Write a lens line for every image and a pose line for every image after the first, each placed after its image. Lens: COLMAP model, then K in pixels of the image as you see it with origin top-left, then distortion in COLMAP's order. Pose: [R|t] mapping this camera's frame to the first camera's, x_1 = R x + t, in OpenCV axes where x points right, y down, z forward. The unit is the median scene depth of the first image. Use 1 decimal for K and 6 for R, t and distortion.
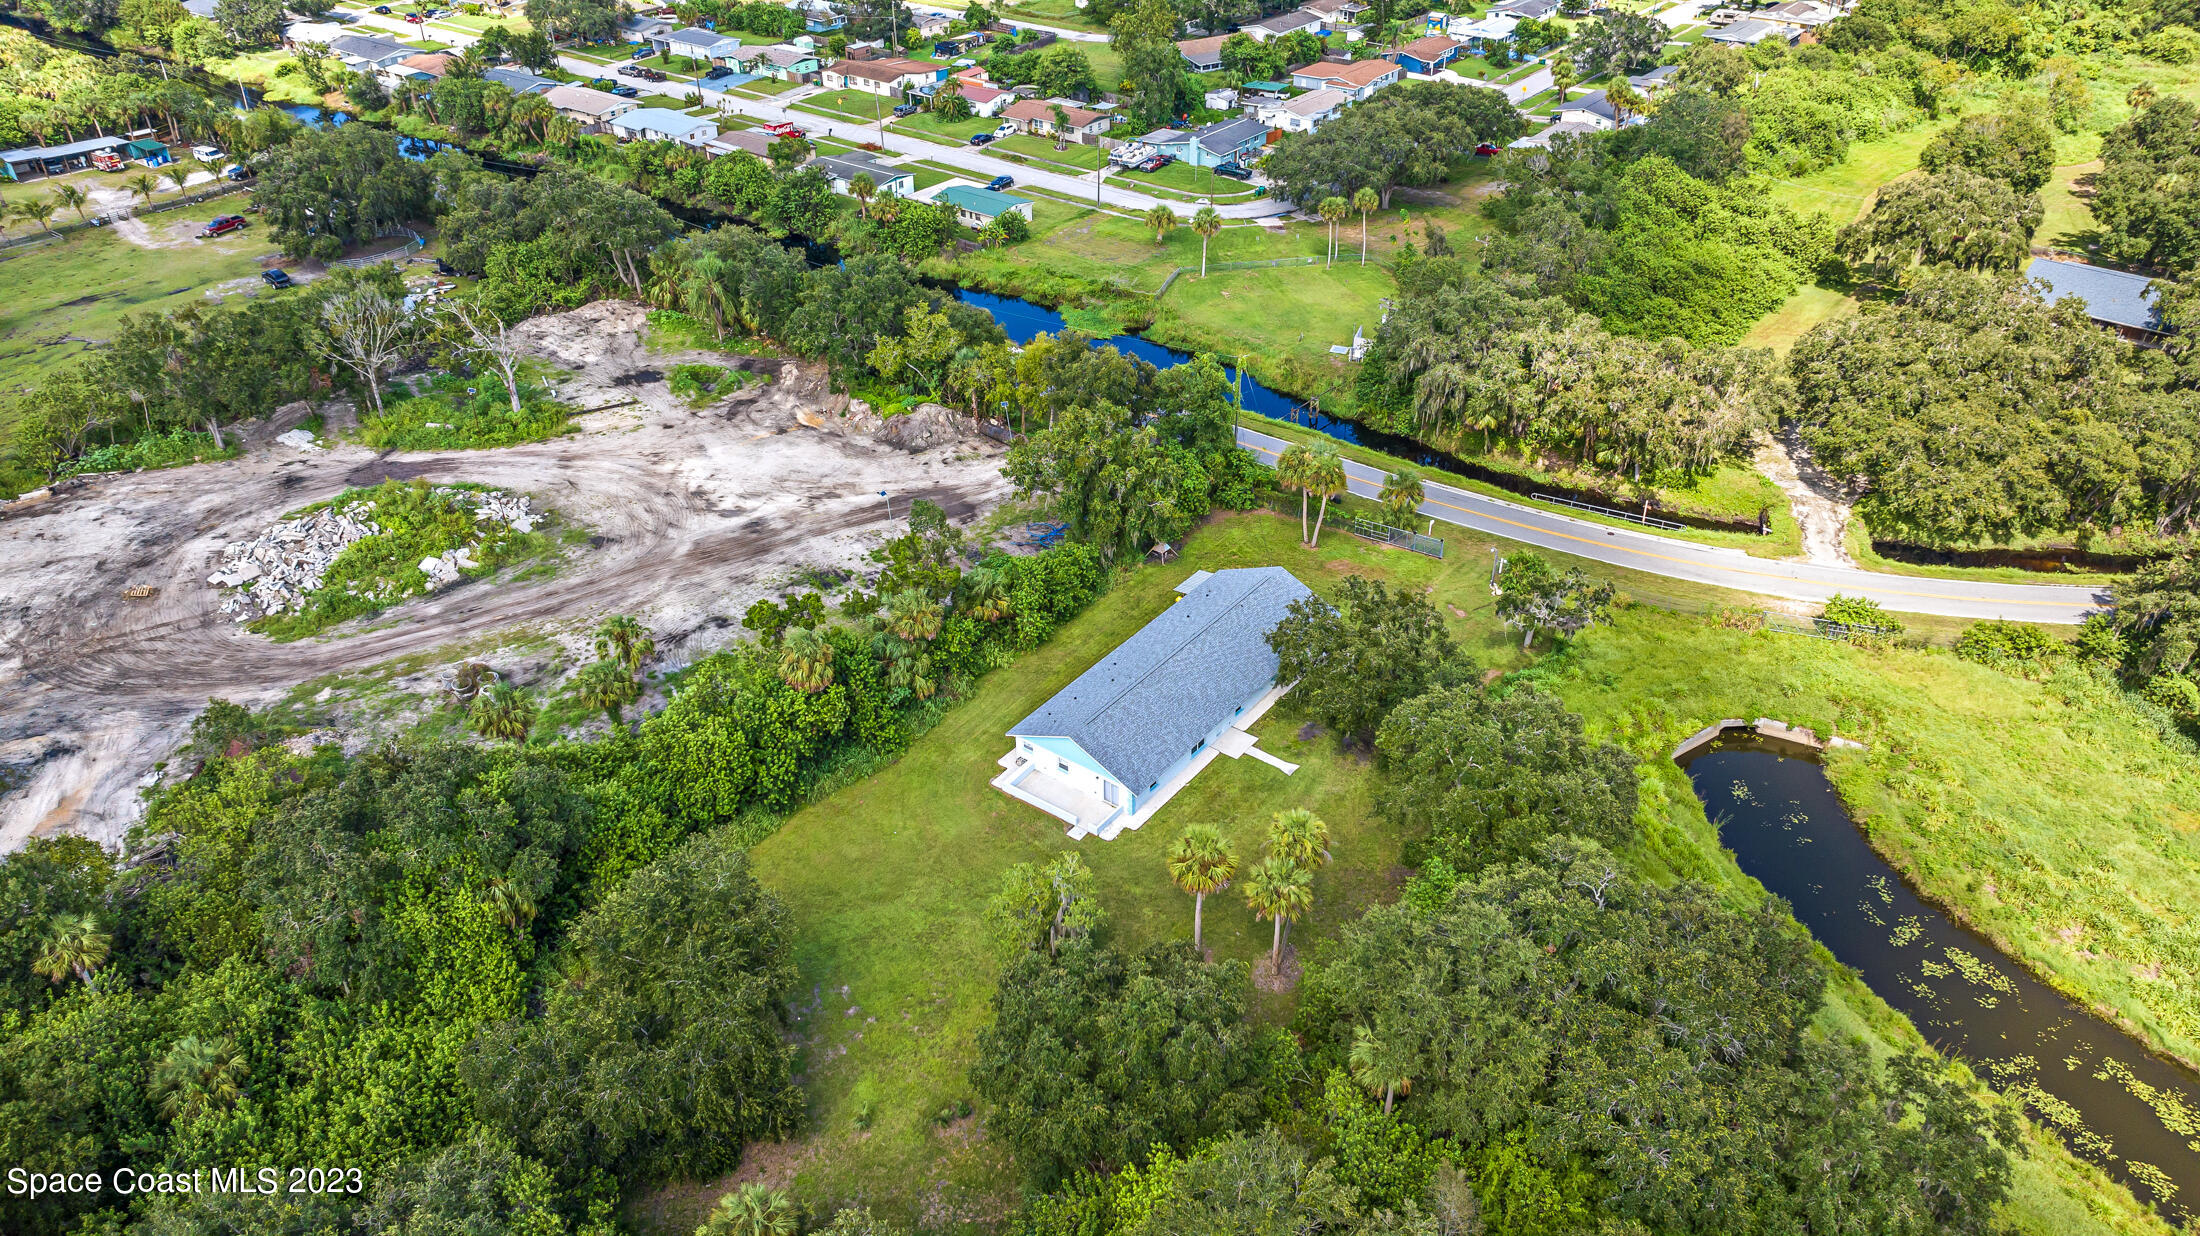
lens RADIAL K [[1512.7, 0, 1100.0], [0, 1512.7, 618.0], [0, 0, 1]] dist [0.000218, -0.000620]
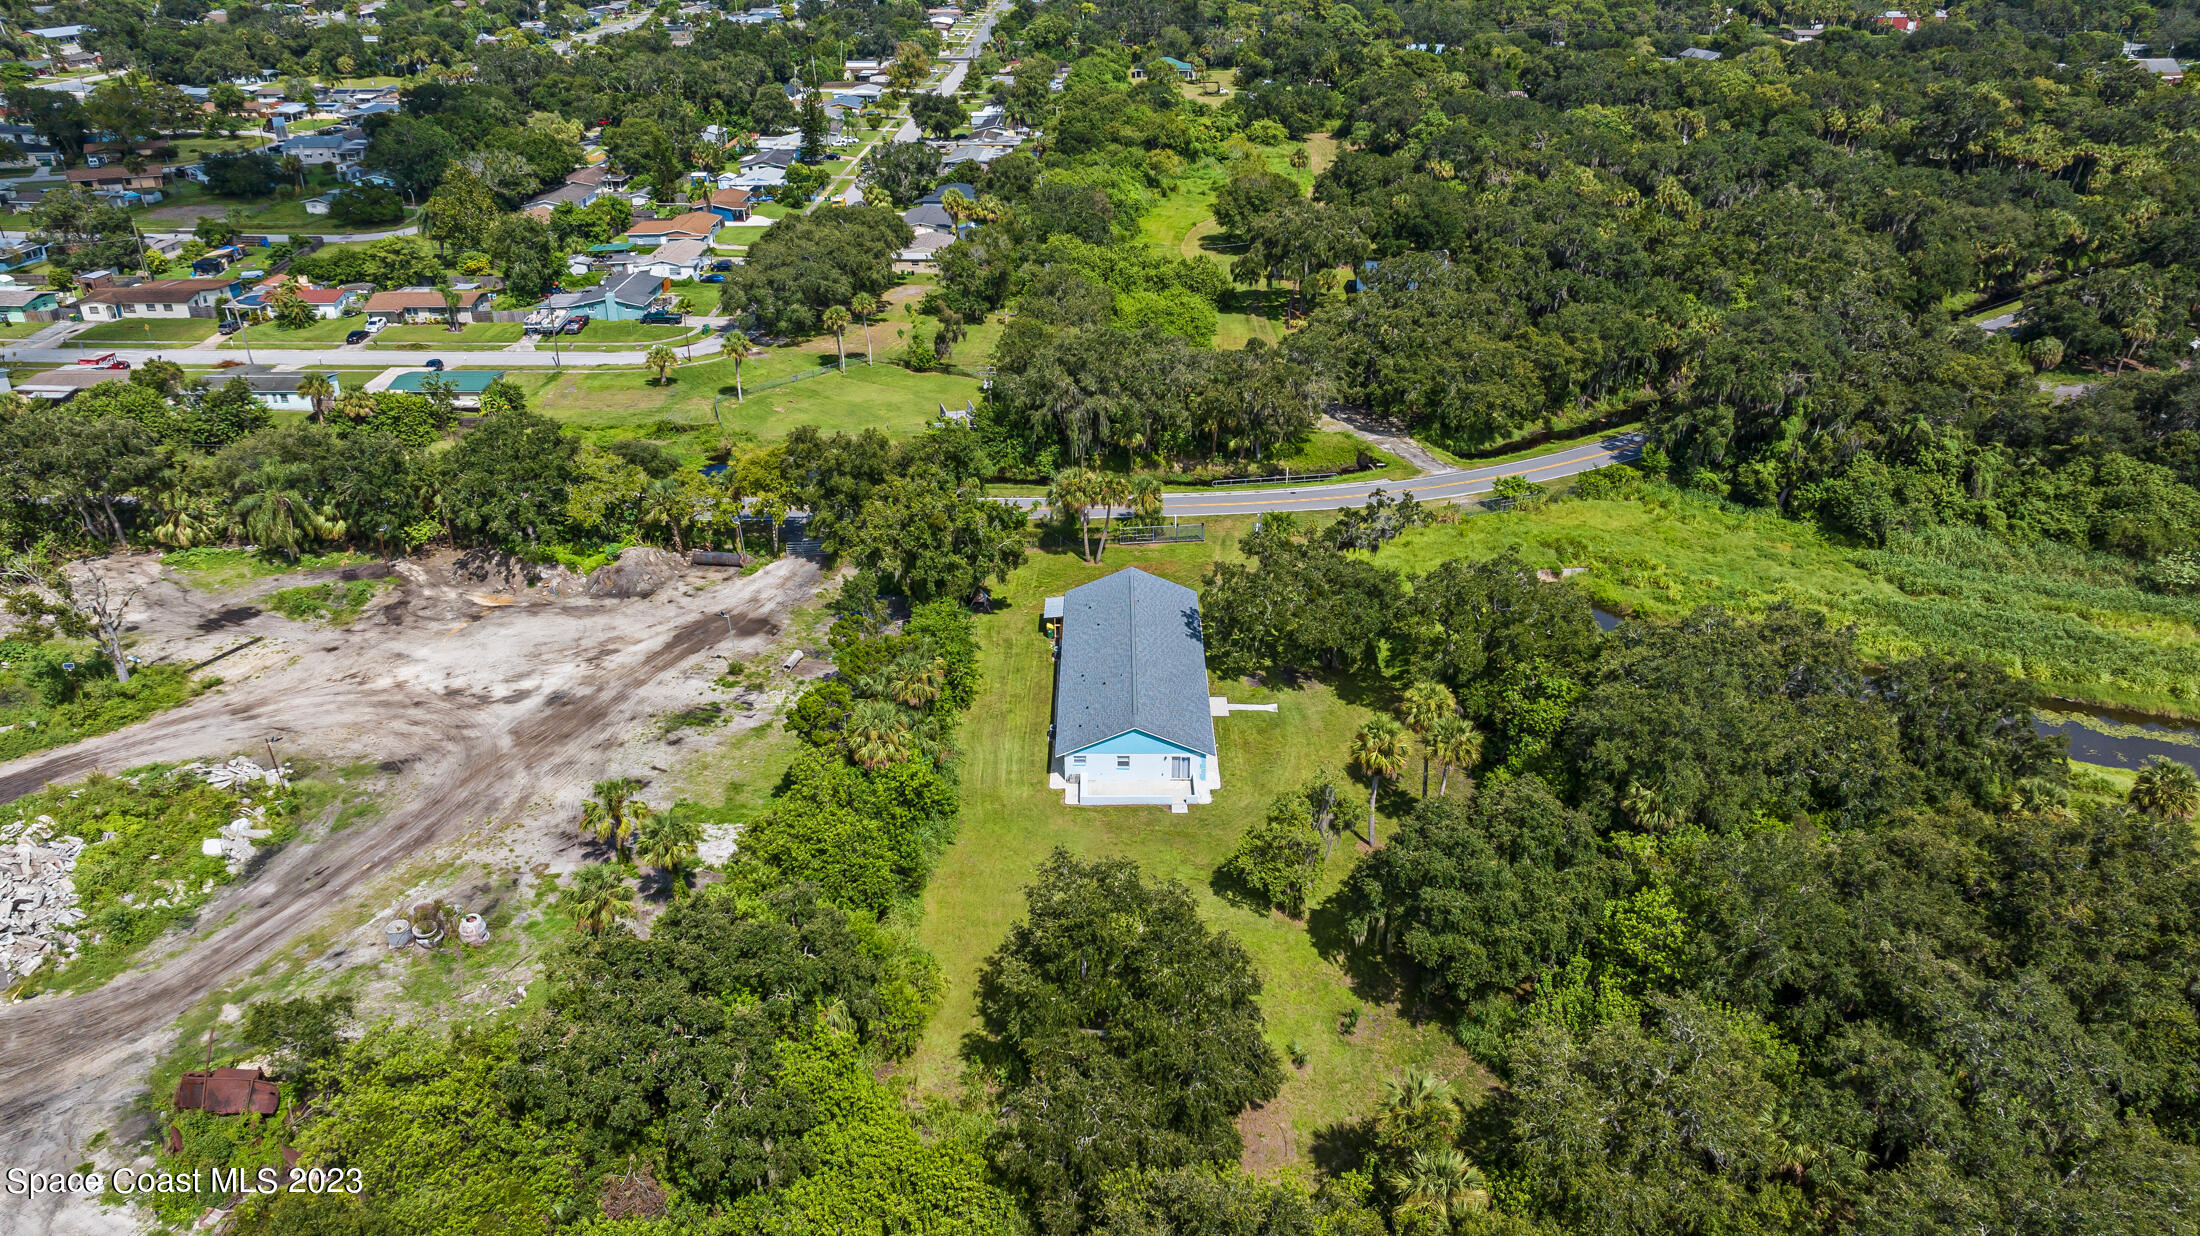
lens RADIAL K [[1527.7, 0, 1100.0], [0, 1527.7, 618.0], [0, 0, 1]] dist [-0.039211, 0.039928]
pose [[0.805545, -0.258864, 0.532998, -0.436395], [0.322961, 0.945978, -0.028668, 0.021904], [-0.496783, 0.195231, 0.845631, 0.079865]]
